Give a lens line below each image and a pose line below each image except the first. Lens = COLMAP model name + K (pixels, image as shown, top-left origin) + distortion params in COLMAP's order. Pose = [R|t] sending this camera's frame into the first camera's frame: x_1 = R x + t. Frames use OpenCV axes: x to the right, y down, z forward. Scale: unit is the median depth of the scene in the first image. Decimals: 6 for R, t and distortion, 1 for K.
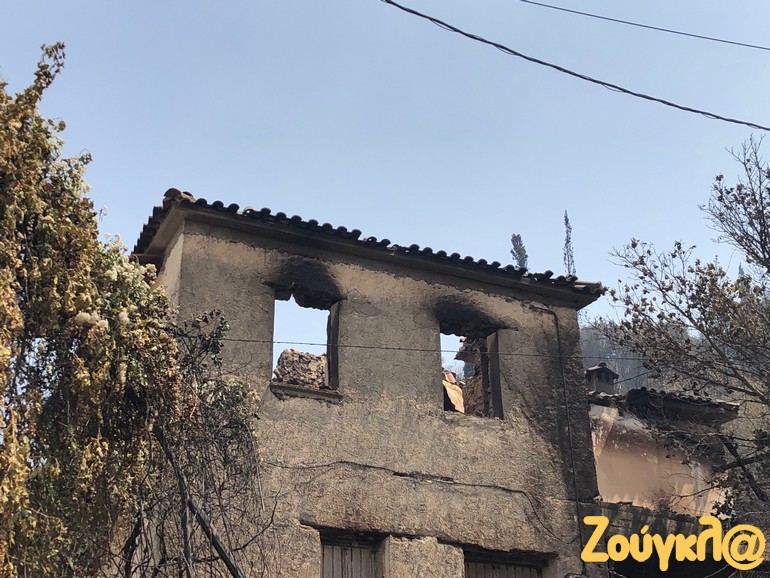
lens RADIAL K [[1091.0, 0, 380.6], [0, 1091.0, 287.5], [0, 0, 1]] dist [0.157448, 0.000000]
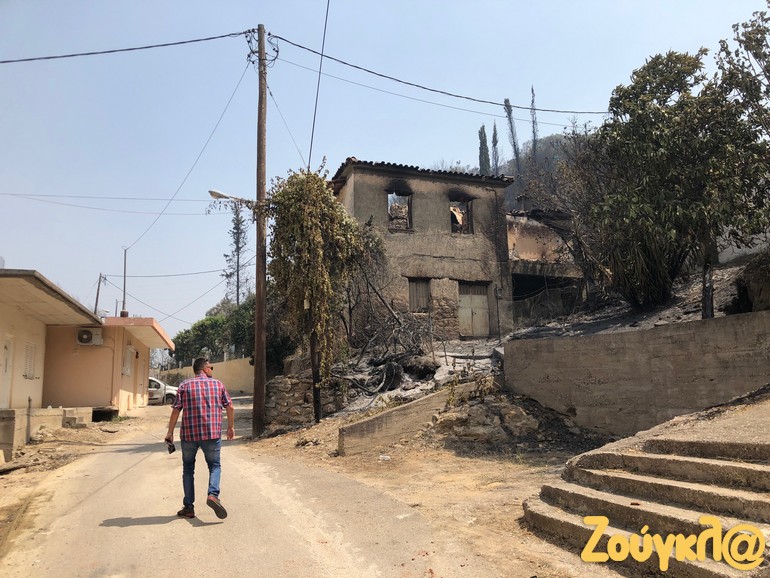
lens RADIAL K [[626.5, 0, 386.0], [0, 626.5, 289.3], [0, 0, 1]] dist [0.010582, -0.010589]
pose [[0.994521, -0.023985, -0.101747, 0.051229], [0.054088, 0.950973, 0.304506, -0.241267], [0.089455, -0.308341, 0.947060, -0.549943]]
